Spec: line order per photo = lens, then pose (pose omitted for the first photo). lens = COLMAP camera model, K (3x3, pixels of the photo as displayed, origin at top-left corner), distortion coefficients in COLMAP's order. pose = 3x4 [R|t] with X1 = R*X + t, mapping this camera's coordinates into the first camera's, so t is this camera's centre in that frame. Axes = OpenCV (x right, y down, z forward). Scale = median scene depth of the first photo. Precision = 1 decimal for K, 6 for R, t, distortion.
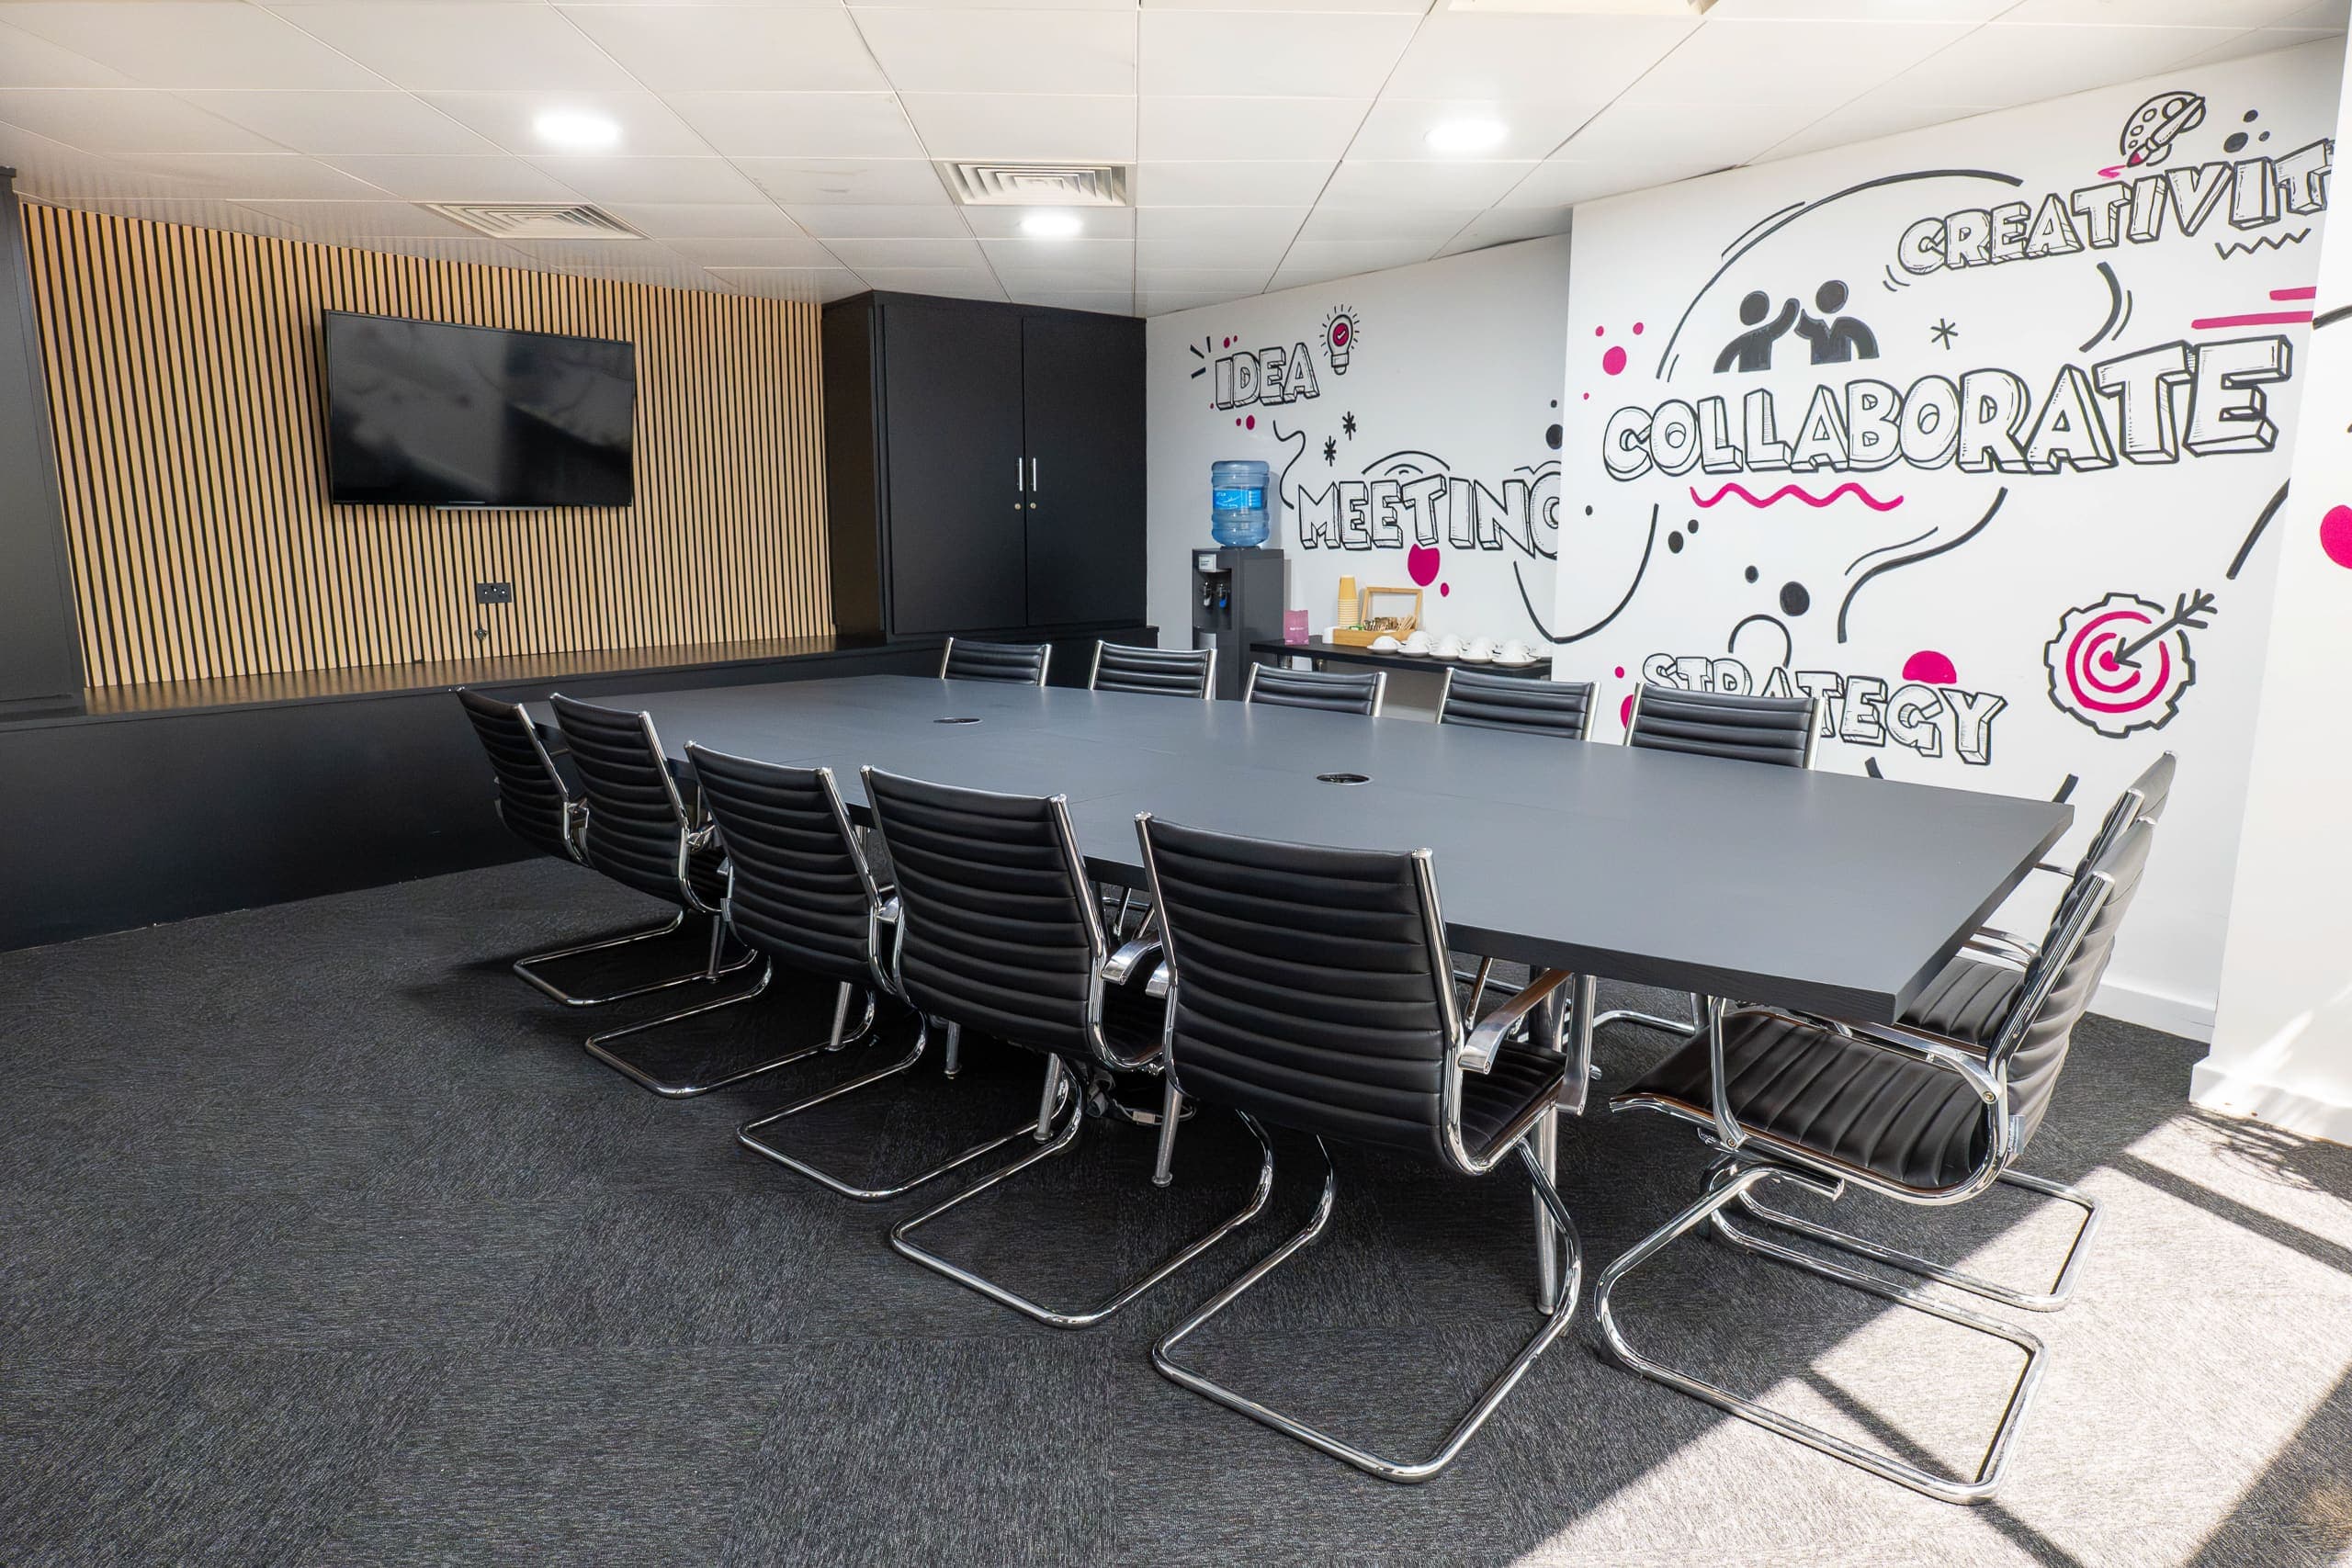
lens RADIAL K [[1382.3, 0, 1176.0], [0, 1382.3, 784.0], [0, 0, 1]] dist [-0.029732, 0.026745]
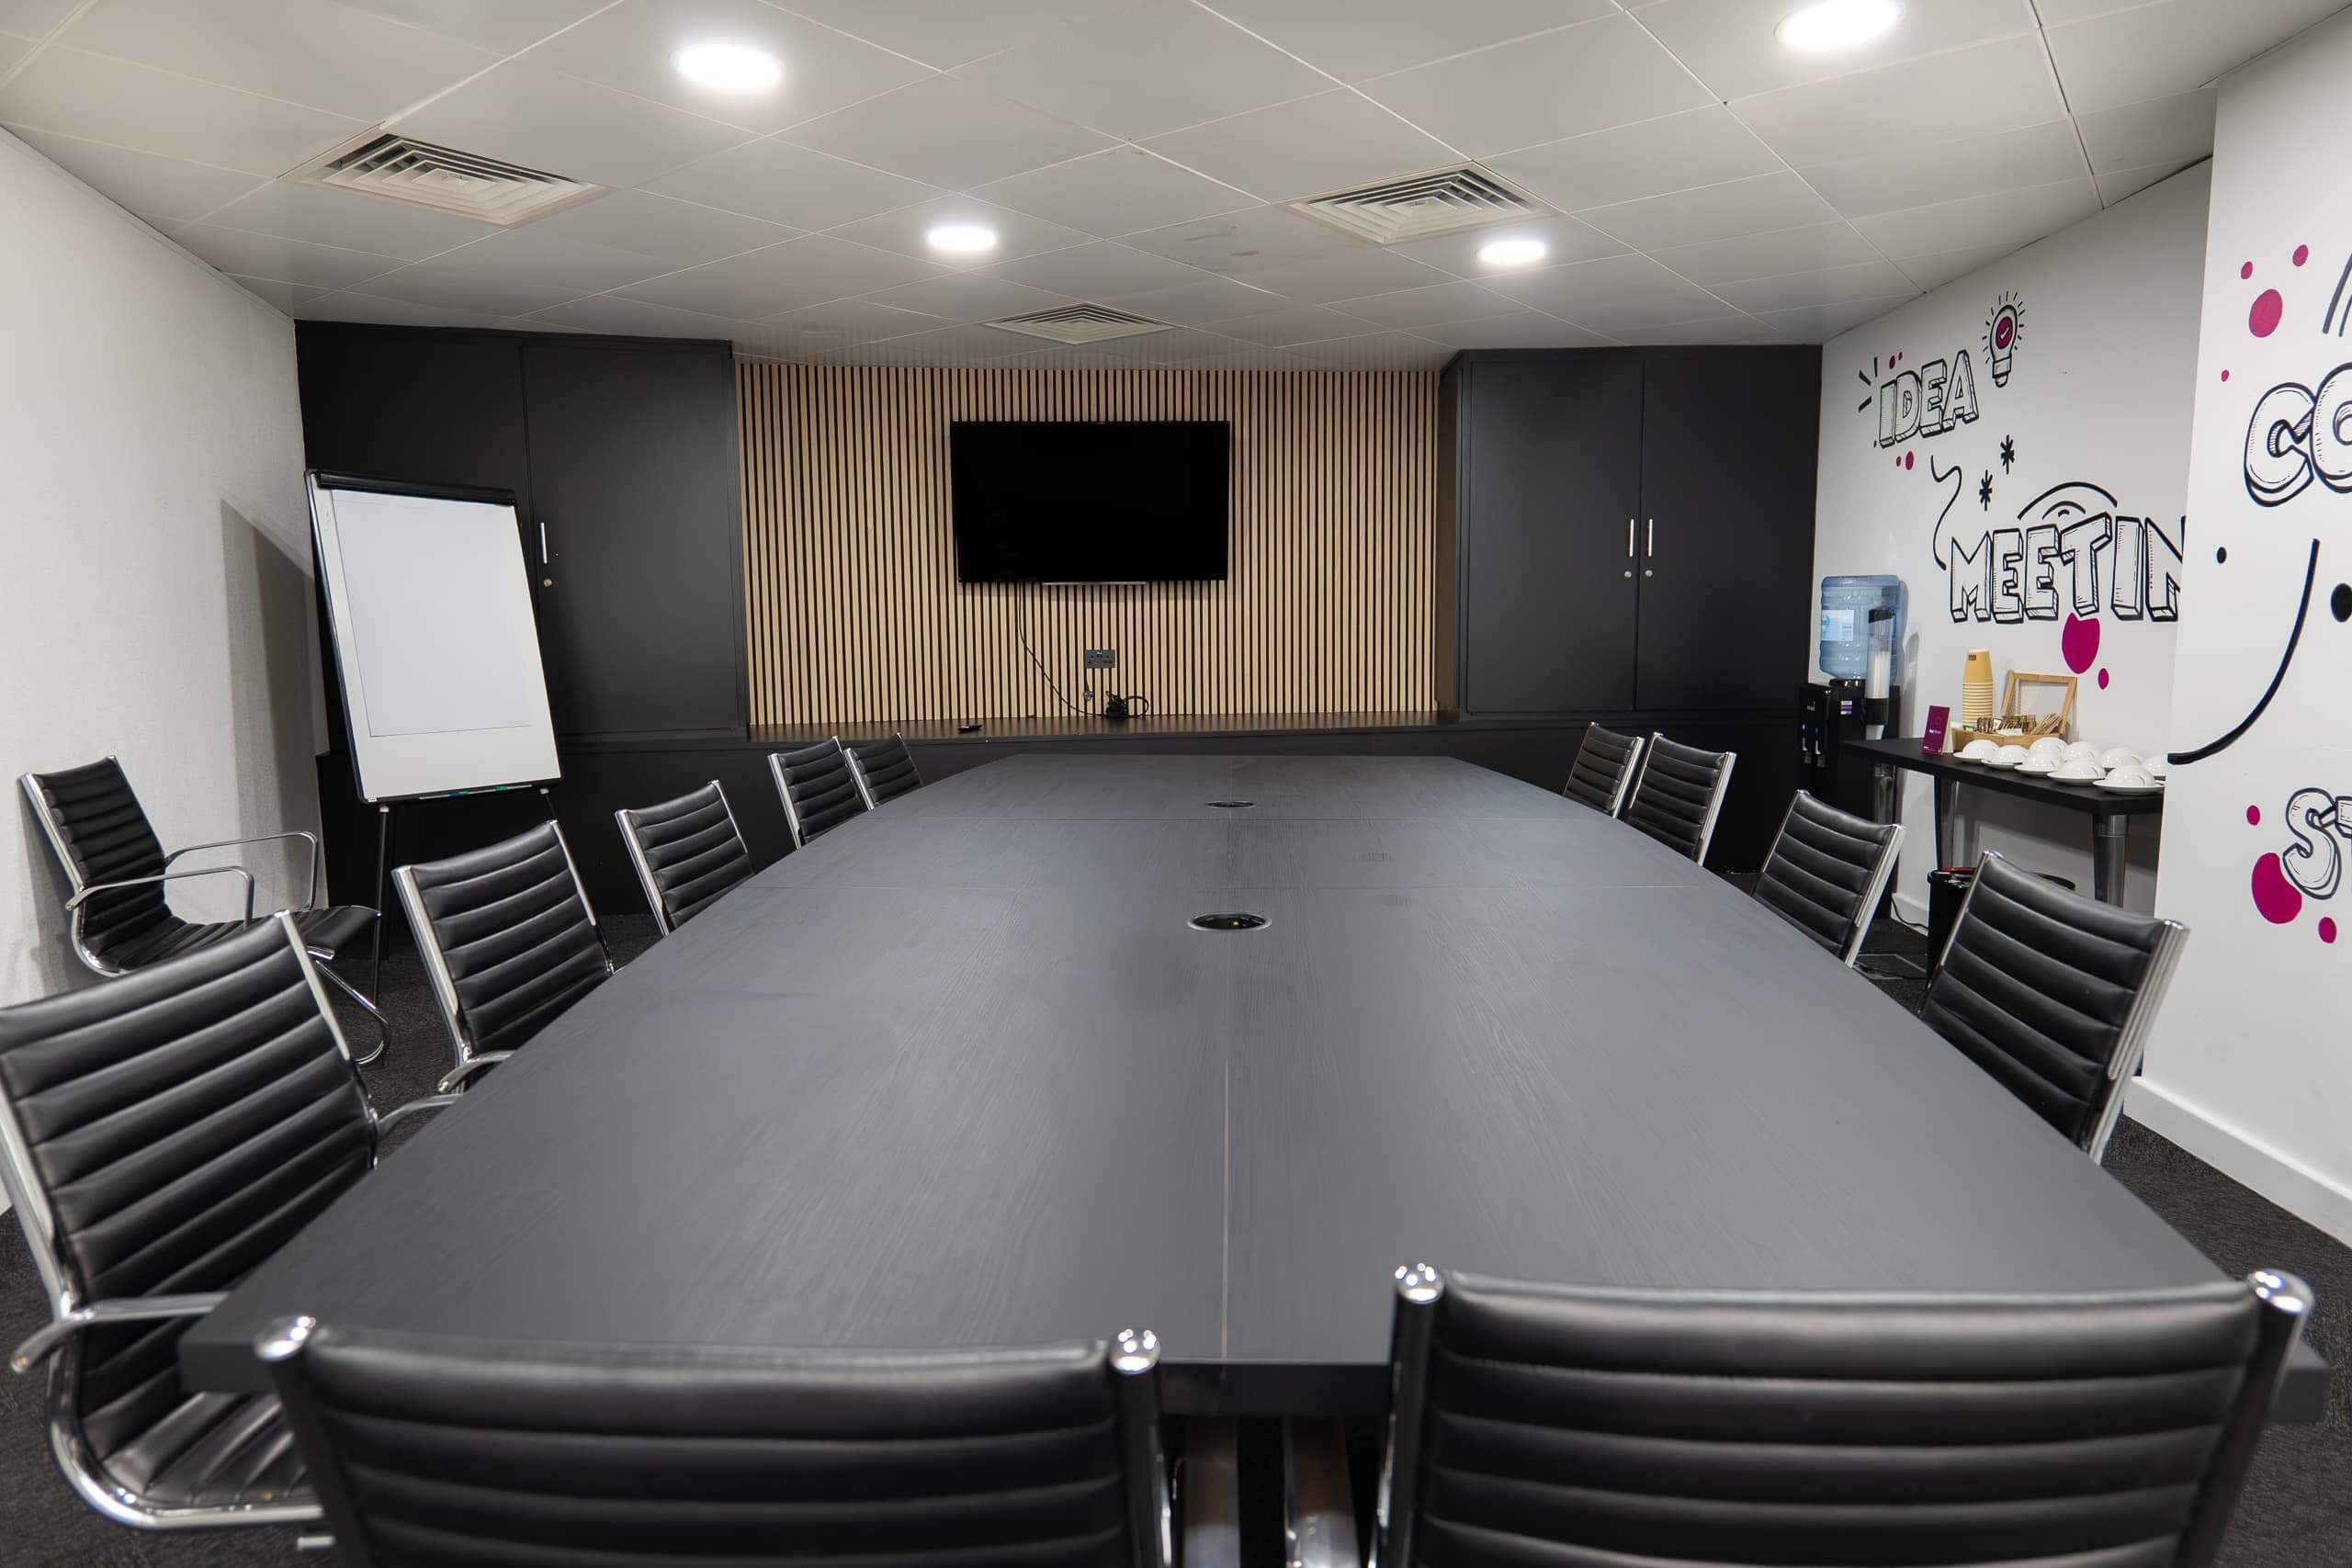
lens RADIAL K [[1382.3, 0, 1176.0], [0, 1382.3, 784.0], [0, 0, 1]] dist [-0.029732, 0.026745]
pose [[0.769880, 0.073394, -0.633954, 0.284829], [-0.109623, 0.993809, -0.018072, -0.026075], [0.628703, 0.083409, 0.773160, 0.188548]]
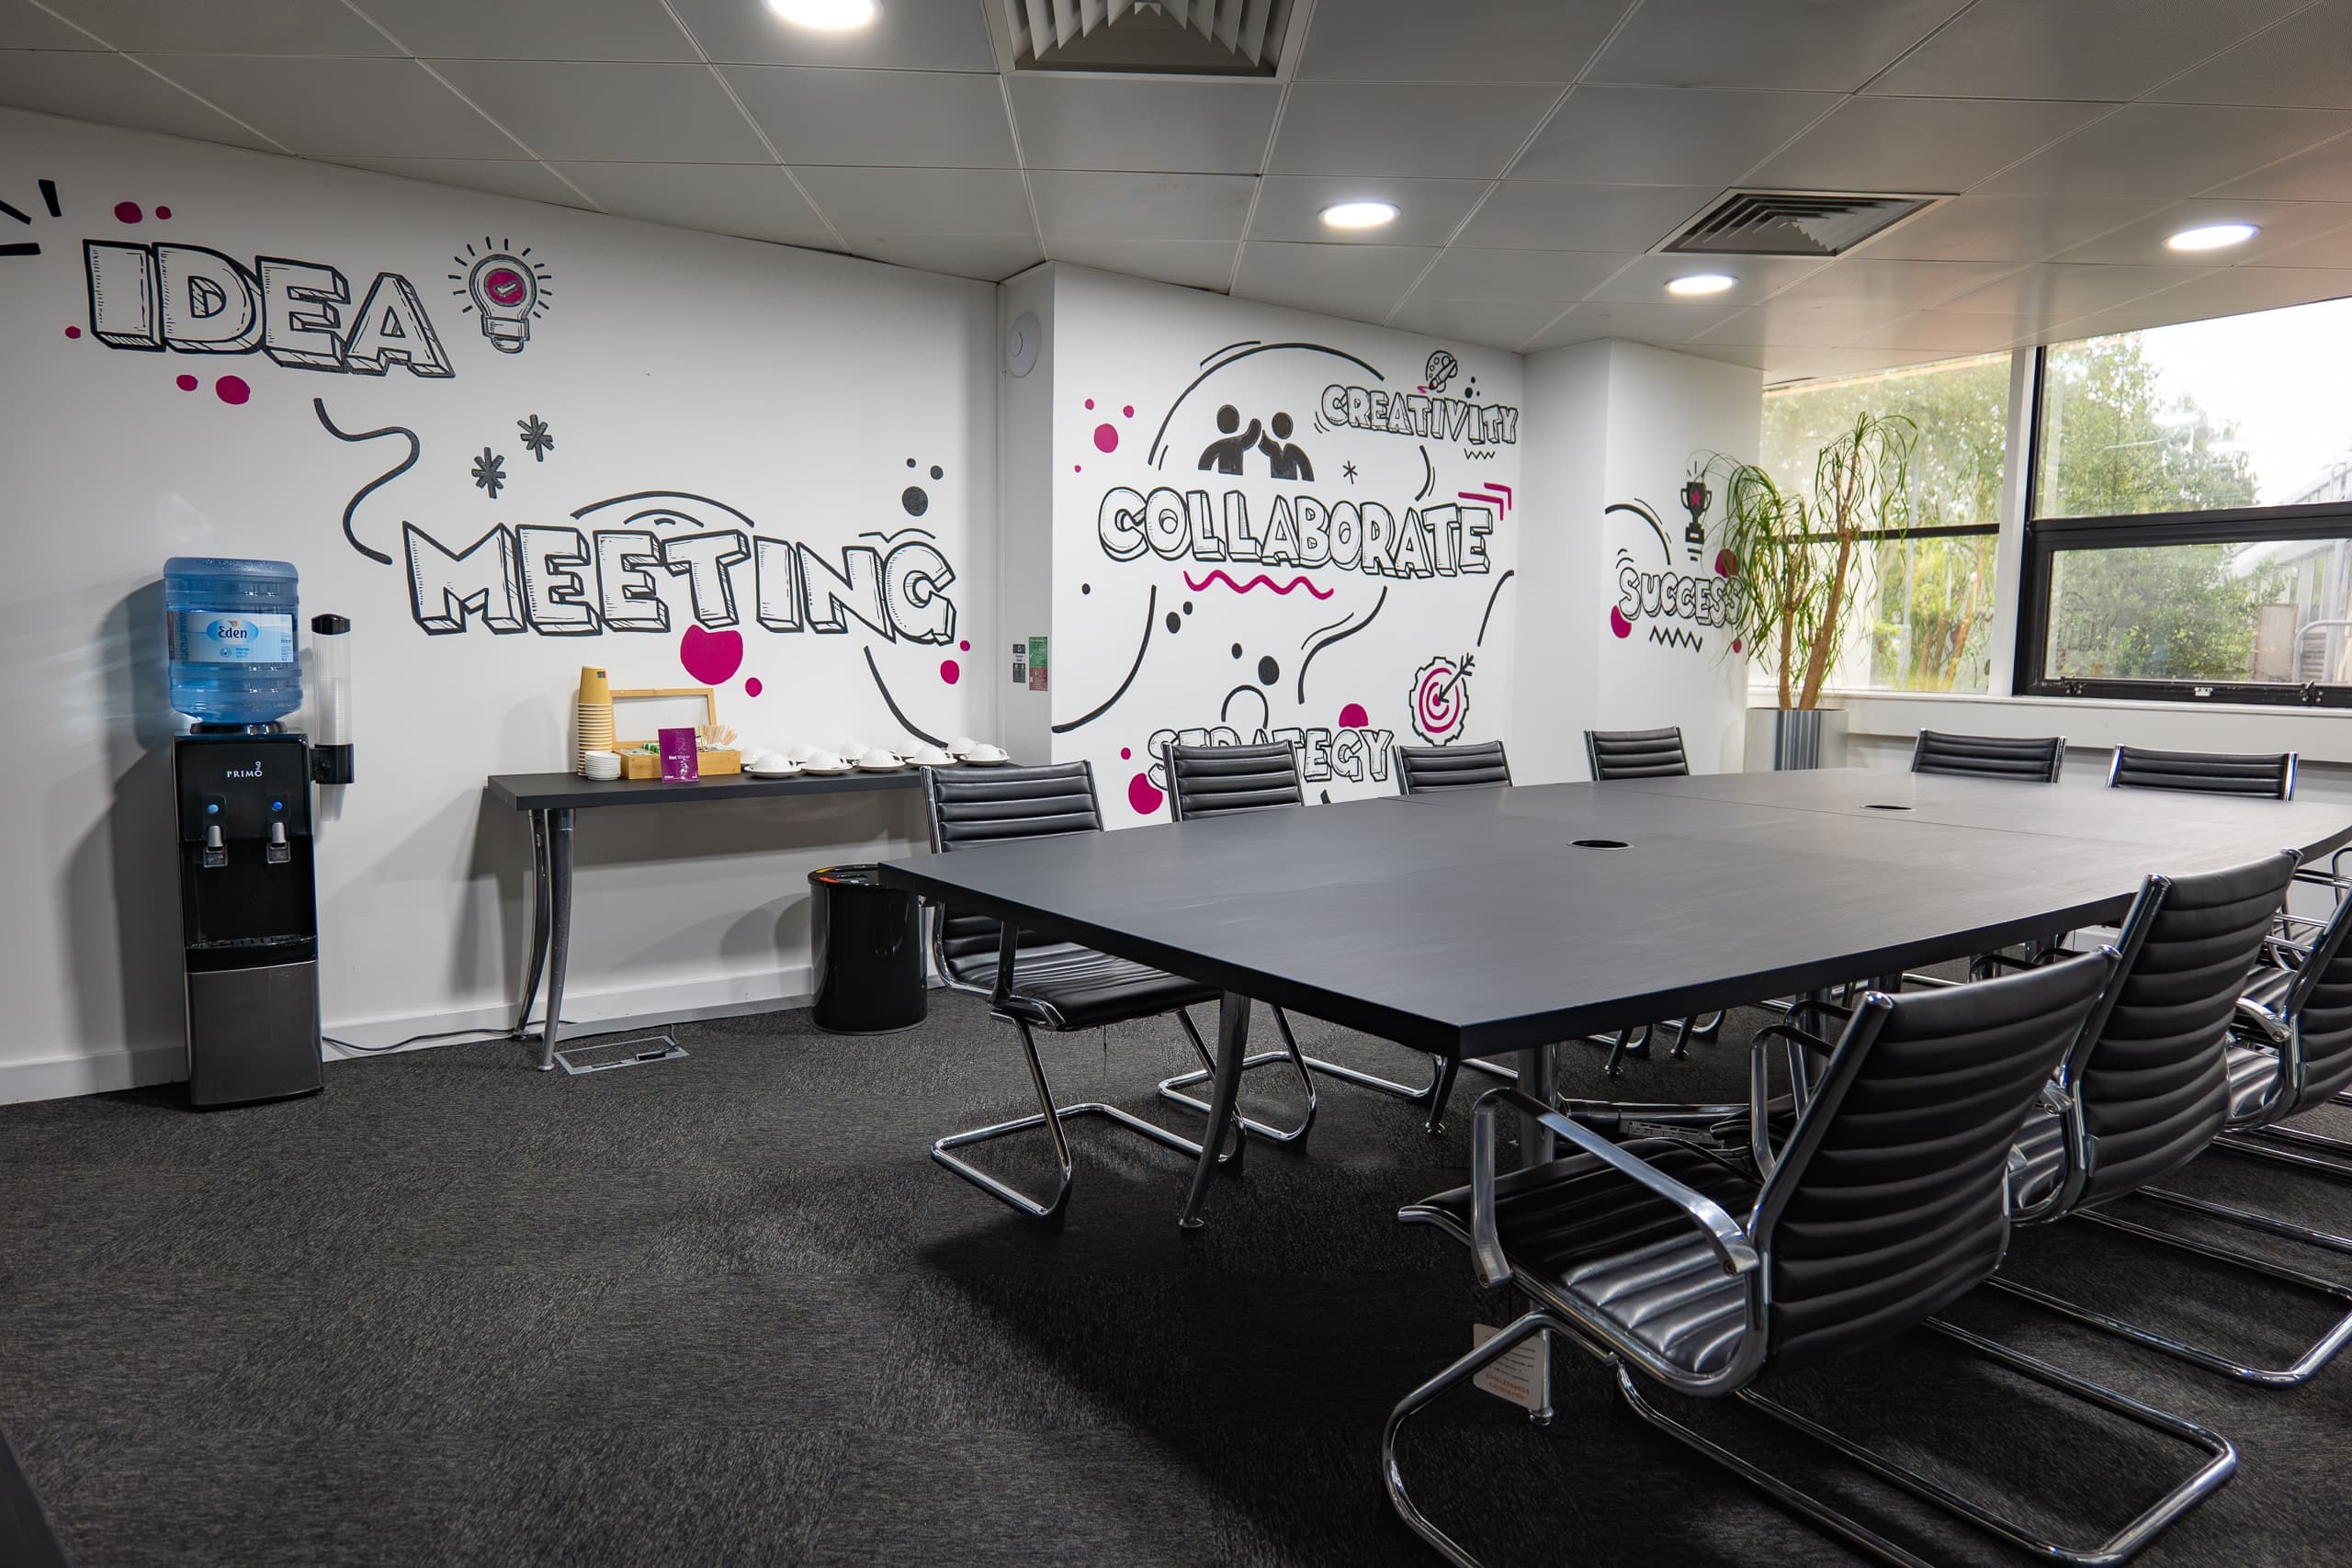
lens RADIAL K [[1382.3, 0, 1176.0], [0, 1382.3, 784.0], [0, 0, 1]] dist [-0.029732, 0.026745]
pose [[0.004585, -0.096436, 0.995329, -0.556828], [0.178802, 0.979378, 0.094067, -0.122909], [-0.983874, 0.177536, 0.021734, 0.796090]]
